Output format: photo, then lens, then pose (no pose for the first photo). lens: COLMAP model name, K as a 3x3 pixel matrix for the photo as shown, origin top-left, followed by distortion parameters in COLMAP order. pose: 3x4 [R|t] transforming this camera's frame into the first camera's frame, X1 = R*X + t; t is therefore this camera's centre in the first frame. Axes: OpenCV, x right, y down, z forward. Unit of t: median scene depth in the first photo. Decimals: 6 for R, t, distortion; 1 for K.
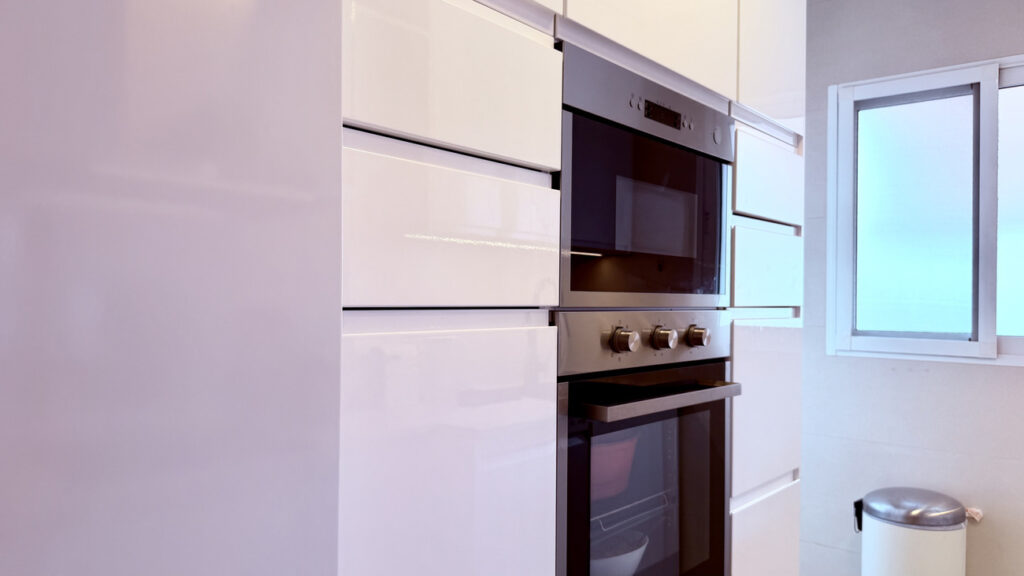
lens RADIAL K [[716.2, 0, 508.5], [0, 716.2, 300.7], [0, 0, 1]] dist [0.085741, -0.125866]
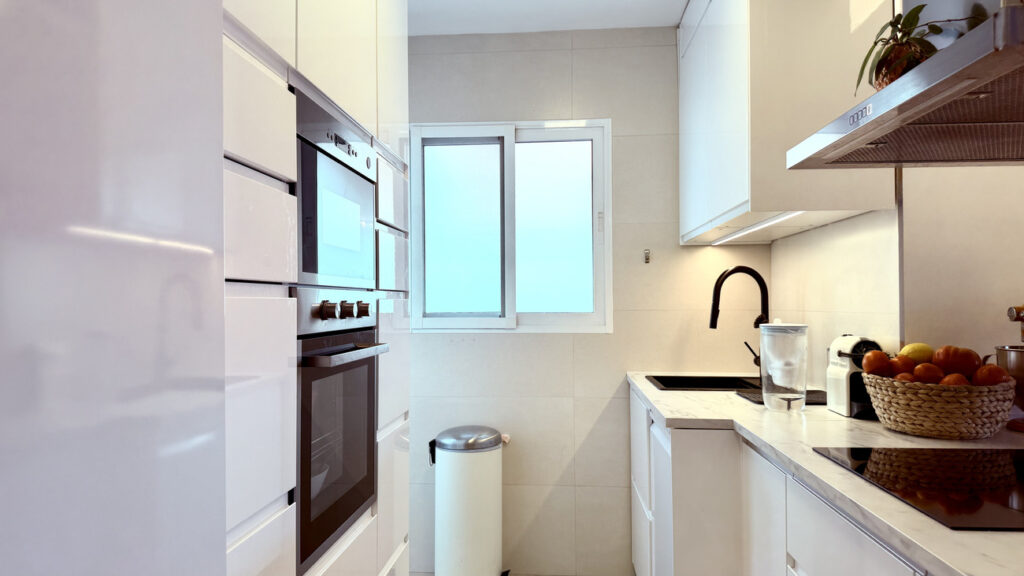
lens RADIAL K [[716.2, 0, 508.5], [0, 716.2, 300.7], [0, 0, 1]] dist [0.085741, -0.125866]
pose [[0.806061, -0.013708, 0.591673, -0.241223], [0.015688, 0.999875, 0.001793, 0.026538], [-0.591624, 0.007837, 0.806176, -0.192898]]
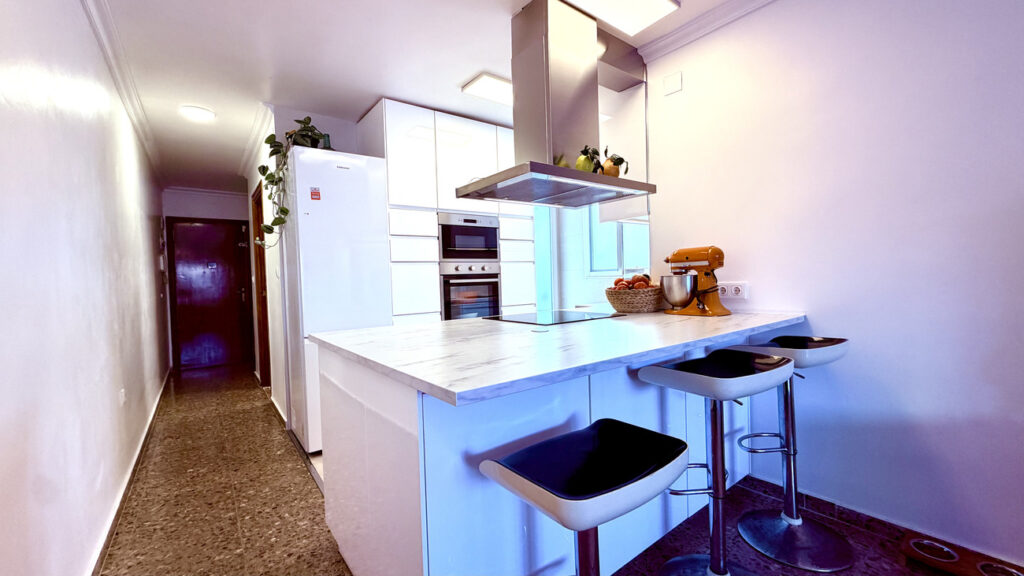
lens RADIAL K [[407.6, 0, 512.0], [0, 407.6, 288.0], [0, 0, 1]] dist [0.000112, -0.000036]
pose [[0.979123, -0.036185, -0.200022, 0.710807], [0.041626, 0.998867, 0.023064, 0.093101], [0.198961, -0.030908, 0.979520, -1.117583]]
